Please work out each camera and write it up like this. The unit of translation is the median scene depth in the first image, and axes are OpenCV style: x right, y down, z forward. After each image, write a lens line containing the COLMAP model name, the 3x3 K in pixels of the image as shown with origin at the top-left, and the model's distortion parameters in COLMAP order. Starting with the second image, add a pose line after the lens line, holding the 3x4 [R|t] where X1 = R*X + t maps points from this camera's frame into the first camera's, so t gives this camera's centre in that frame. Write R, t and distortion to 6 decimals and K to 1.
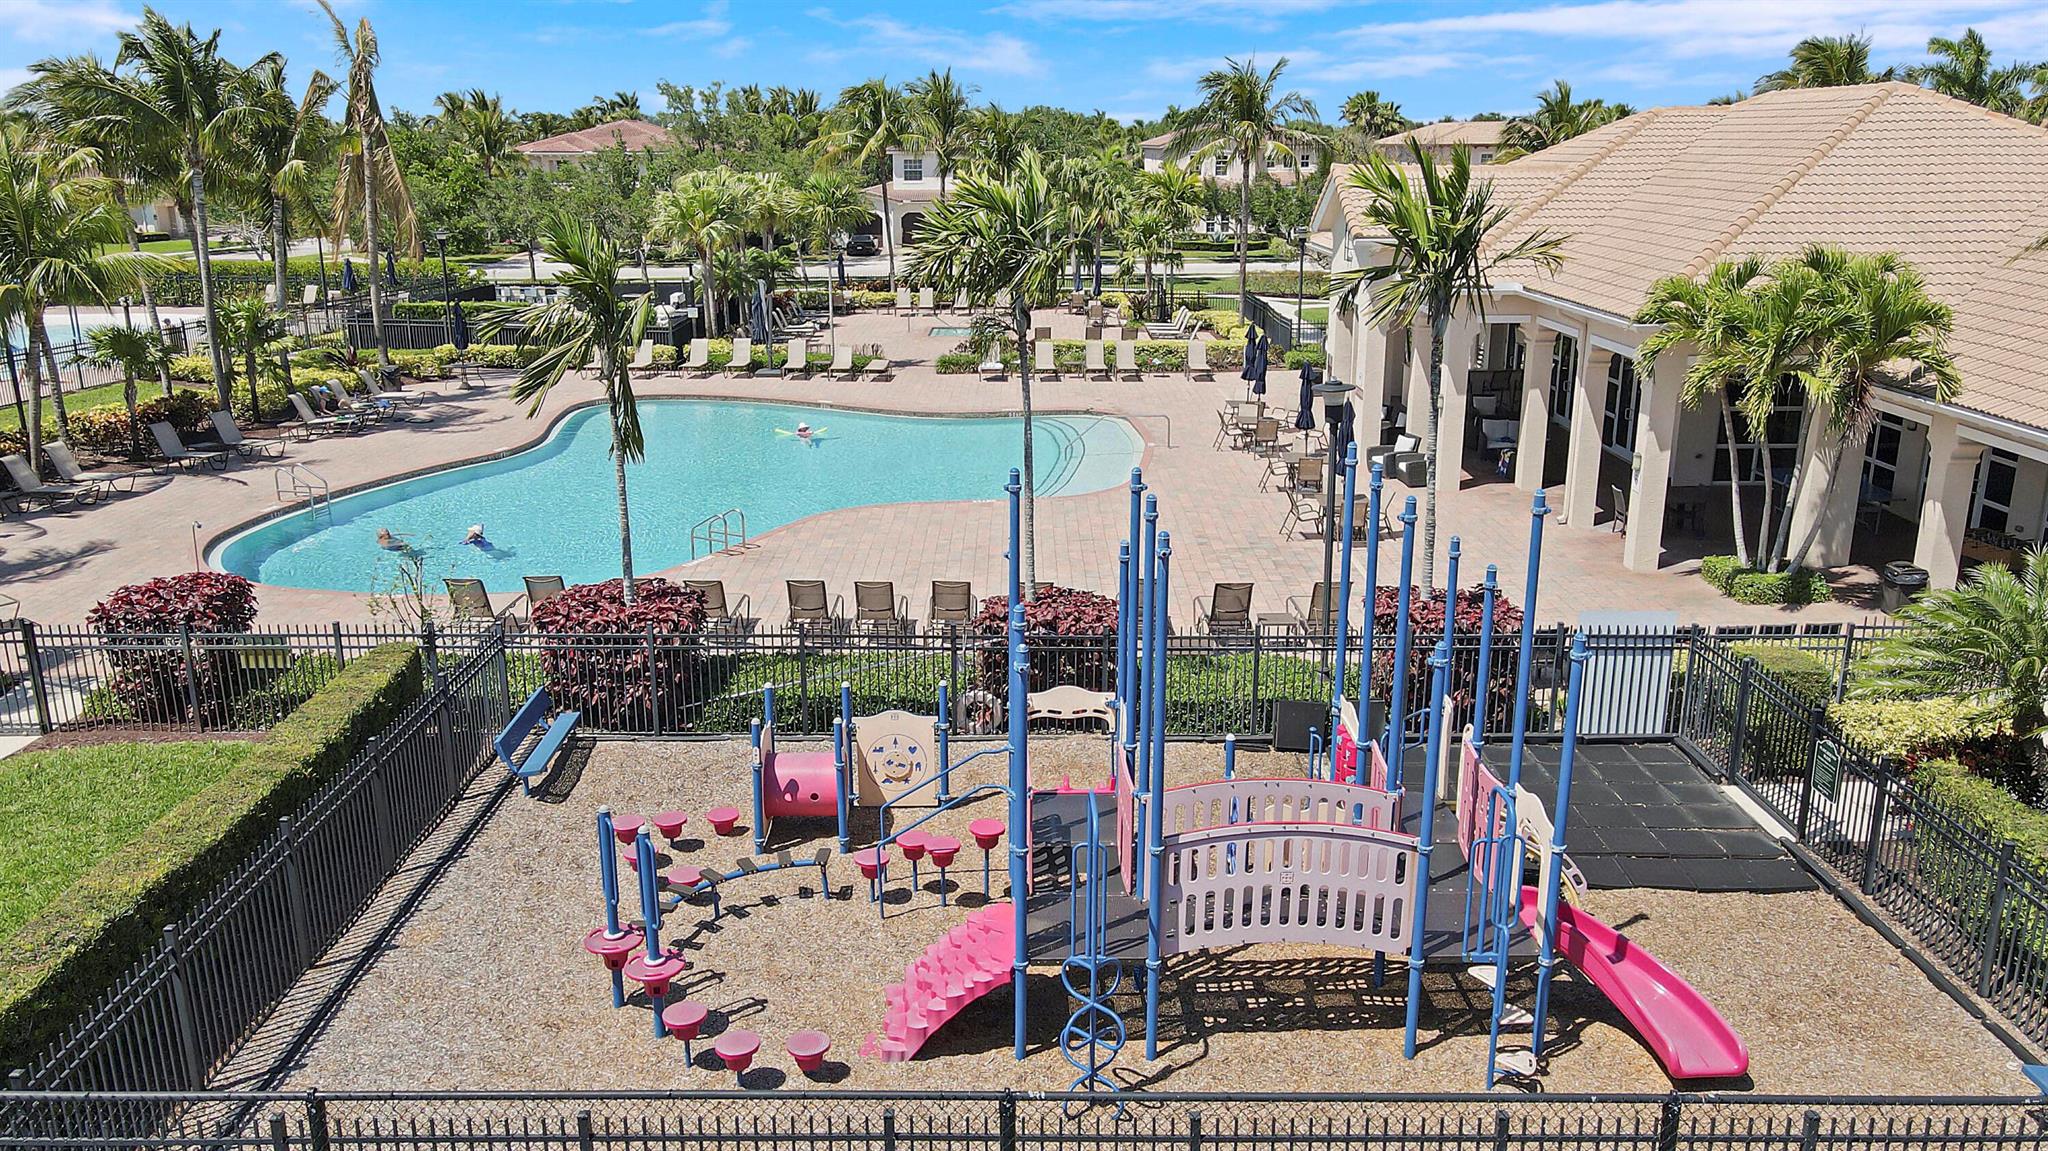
lens RADIAL K [[1526.6, 0, 1018.4], [0, 1526.6, 575.2], [0, 0, 1]] dist [-0.003829, 0.004844]
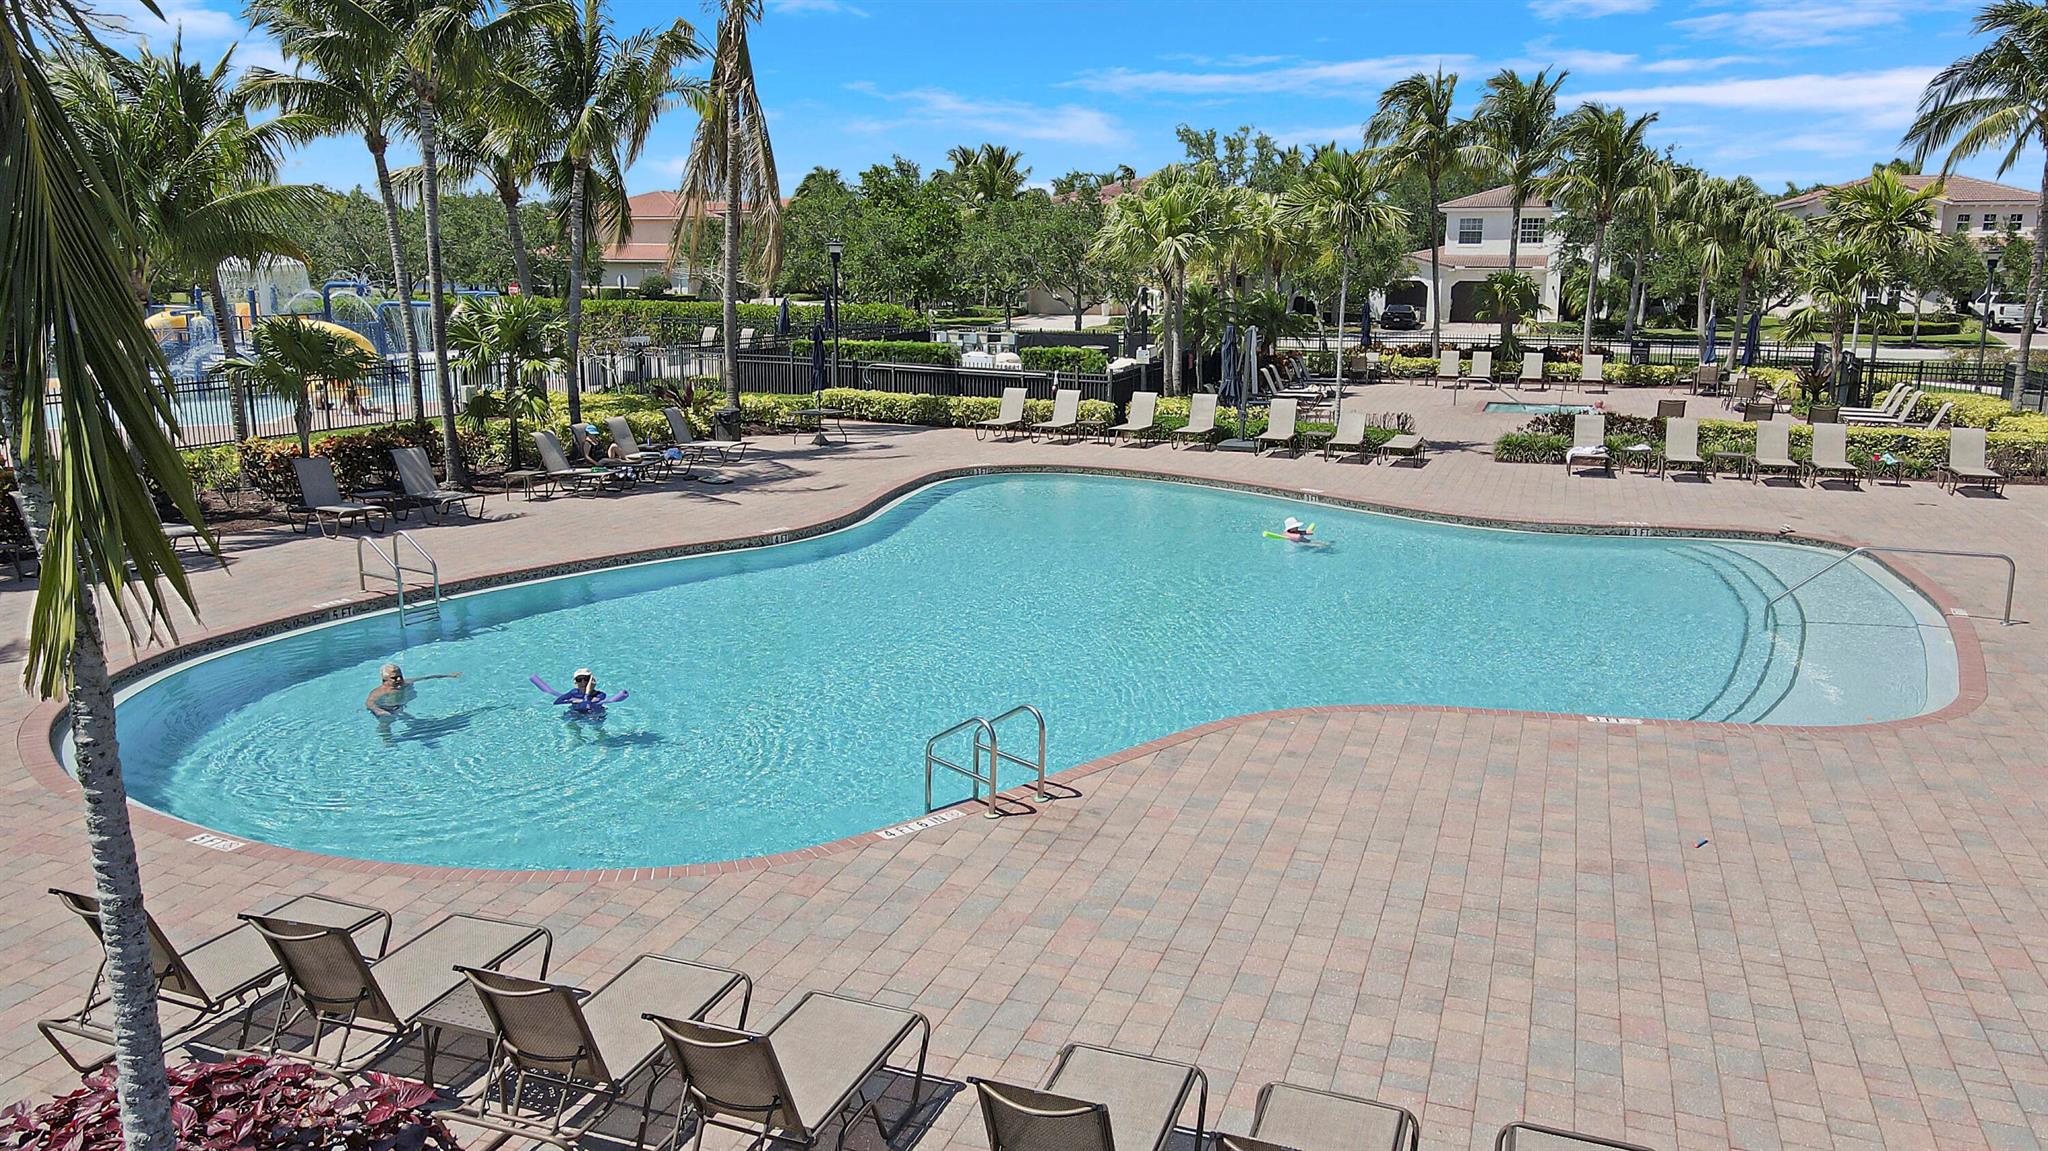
lens RADIAL K [[1526.6, 0, 1021.1], [0, 1526.6, 565.0], [0, 0, 1]] dist [-0.003829, 0.004844]
pose [[0.941270, 0.076530, -0.328869, -0.027152], [-0.099592, 0.993571, -0.053836, -0.033604], [0.322635, 0.083427, 0.942840, 0.332507]]
